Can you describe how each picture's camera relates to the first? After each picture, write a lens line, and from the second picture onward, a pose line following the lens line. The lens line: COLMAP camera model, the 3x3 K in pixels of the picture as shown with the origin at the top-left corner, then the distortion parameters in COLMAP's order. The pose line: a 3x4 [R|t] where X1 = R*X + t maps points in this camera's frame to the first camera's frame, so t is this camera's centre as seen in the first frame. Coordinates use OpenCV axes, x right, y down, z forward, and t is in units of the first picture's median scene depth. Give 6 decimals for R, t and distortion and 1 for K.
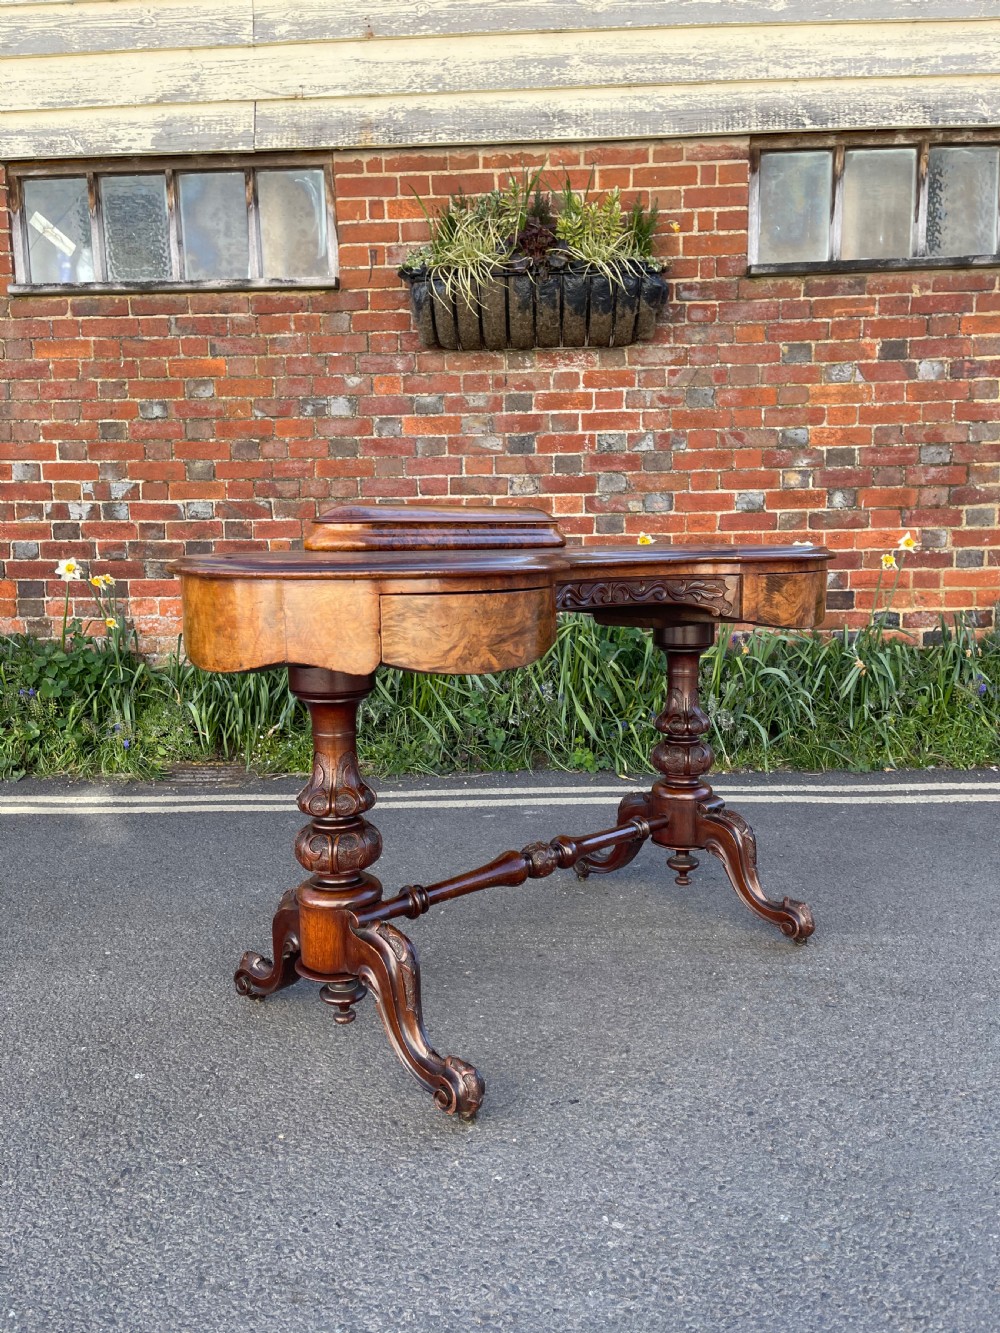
lens RADIAL K [[1034.9, 0, 495.6], [0, 1034.9, 669.7], [0, 0, 1]] dist [0.057828, -0.073793]
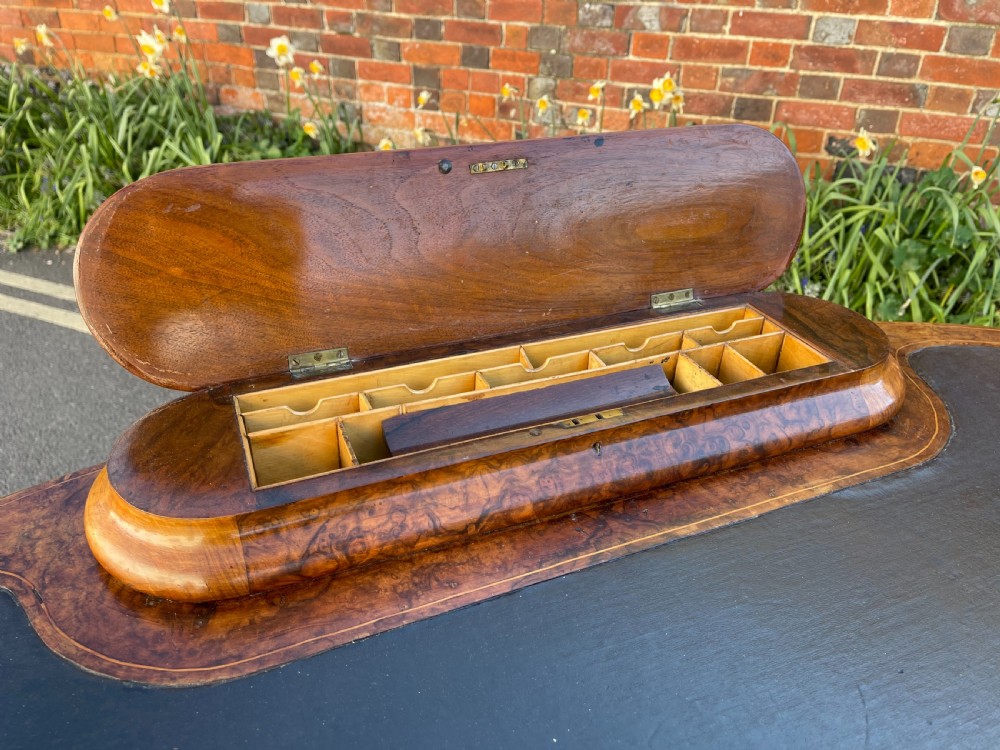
lens RADIAL K [[776.4, 0, 493.4], [0, 776.4, 381.5], [0, 0, 1]] dist [0.057828, -0.073793]
pose [[0.938254, 0.203317, -0.279896, 0.005683], [-0.076881, 0.911383, 0.404314, -0.122784], [0.337296, -0.357831, 0.870740, 0.374281]]
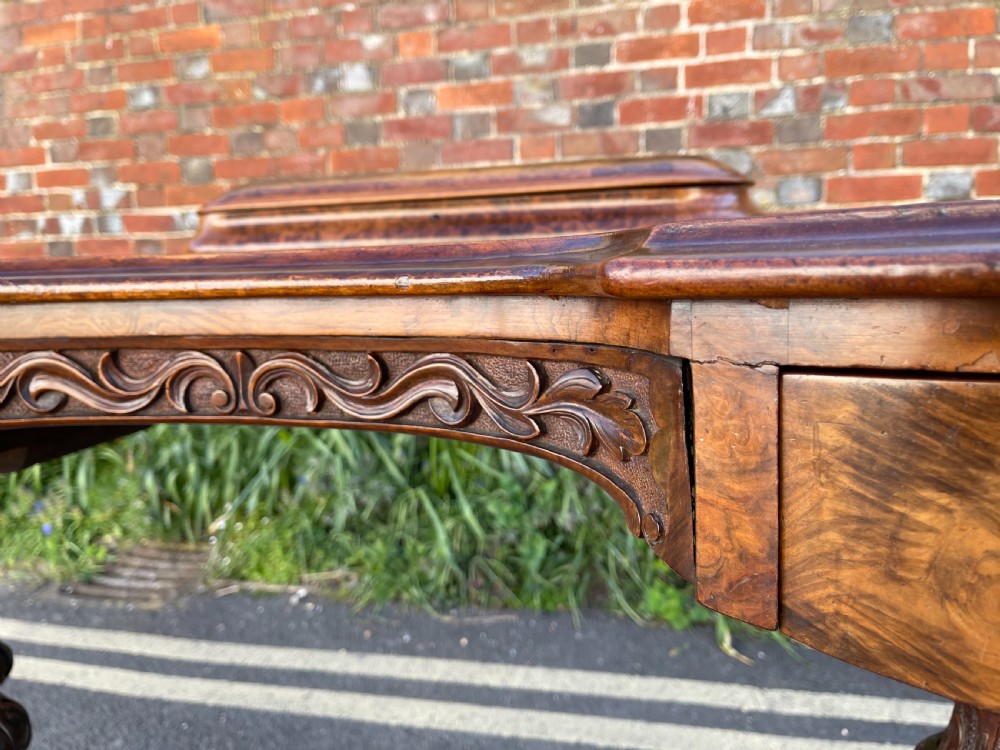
lens RADIAL K [[776.4, 0, 504.8], [0, 776.4, 372.3], [0, 0, 1]] dist [0.057828, -0.073793]
pose [[0.980621, 0.015312, -0.195314, 0.072216], [-0.012693, 0.999812, 0.014655, -0.050408], [0.195501, -0.011891, 0.980631, 0.475286]]
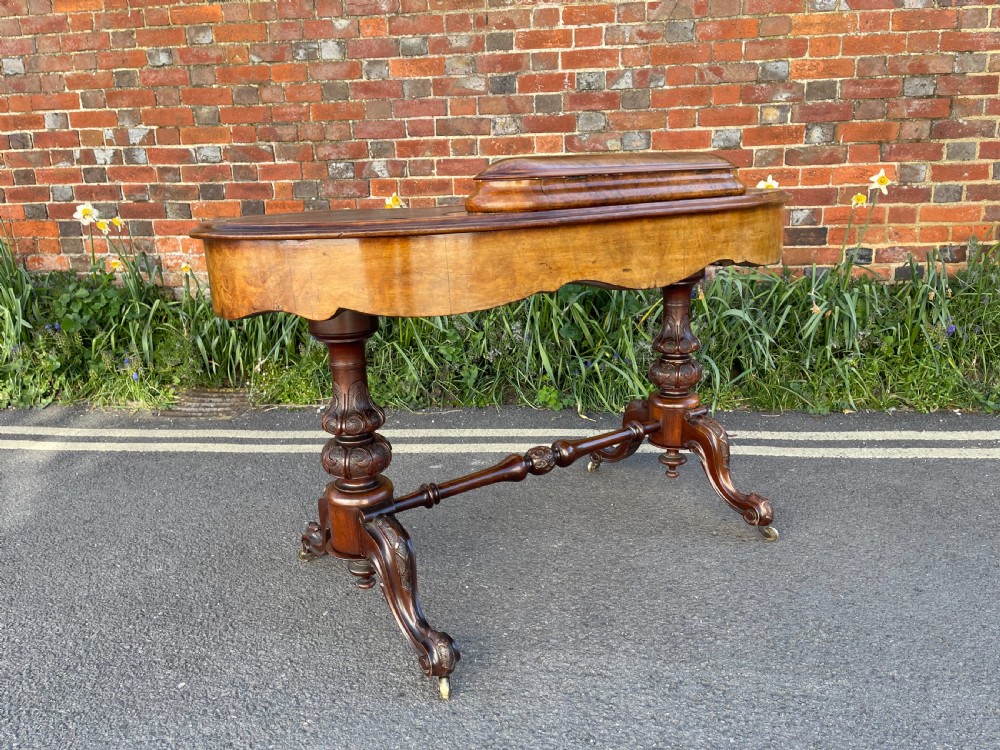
lens RADIAL K [[776.4, 0, 499.7], [0, 776.4, 374.3], [0, 0, 1]] dist [0.057828, -0.073793]
pose [[0.996778, 0.008246, -0.079784, 0.087948], [0.002974, 0.990218, 0.139496, -0.041725], [0.080153, -0.139283, 0.987003, 0.199516]]
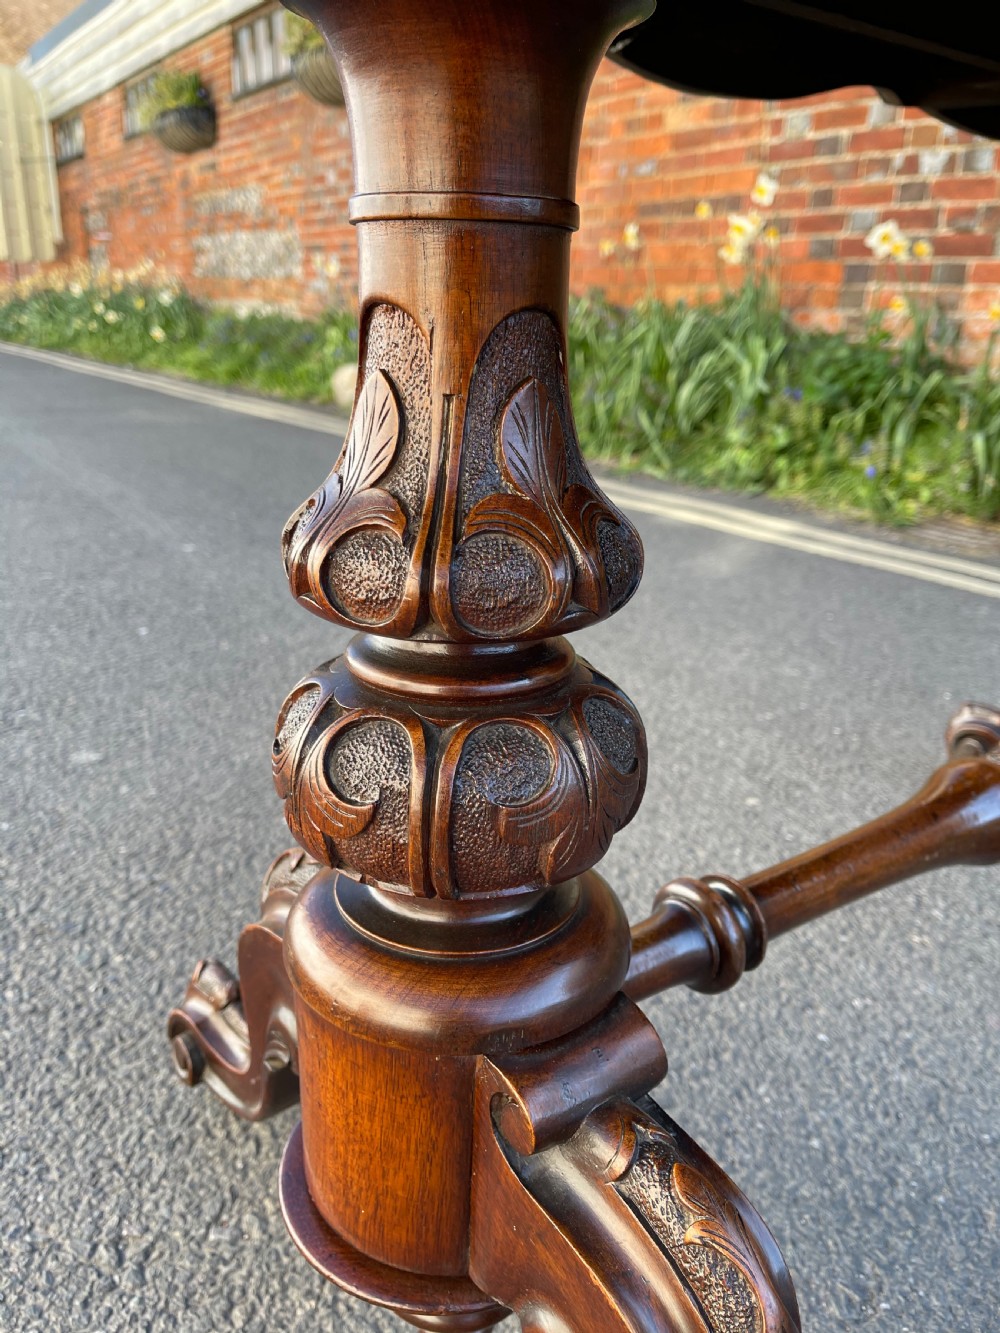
lens RADIAL K [[1034.9, 0, 497.6], [0, 1034.9, 670.6], [0, 0, 1]] dist [0.057828, -0.073793]
pose [[0.609724, 0.301764, -0.732923, 0.078067], [-0.143314, 0.951422, 0.272502, 0.038056], [0.779550, -0.061113, 0.623352, 0.278183]]
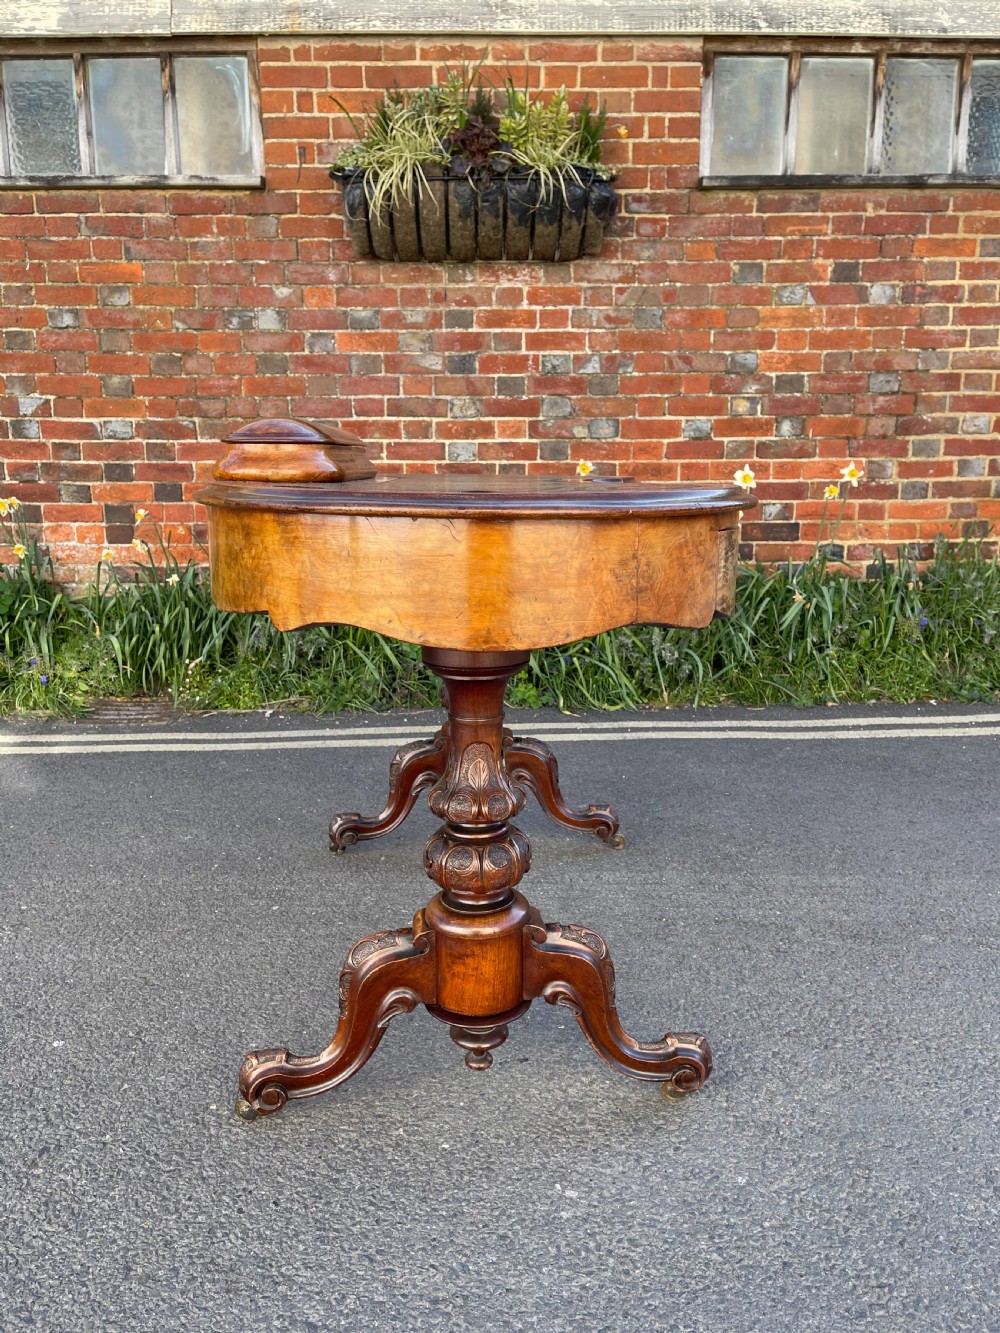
lens RADIAL K [[1034.9, 0, 501.9], [0, 1034.9, 672.9], [0, 0, 1]] dist [0.057828, -0.073793]
pose [[0.997739, -0.001745, 0.067192, -0.003304], [-0.003178, 0.997321, 0.073079, -0.004789], [-0.067139, -0.073127, 0.995060, 0.028658]]
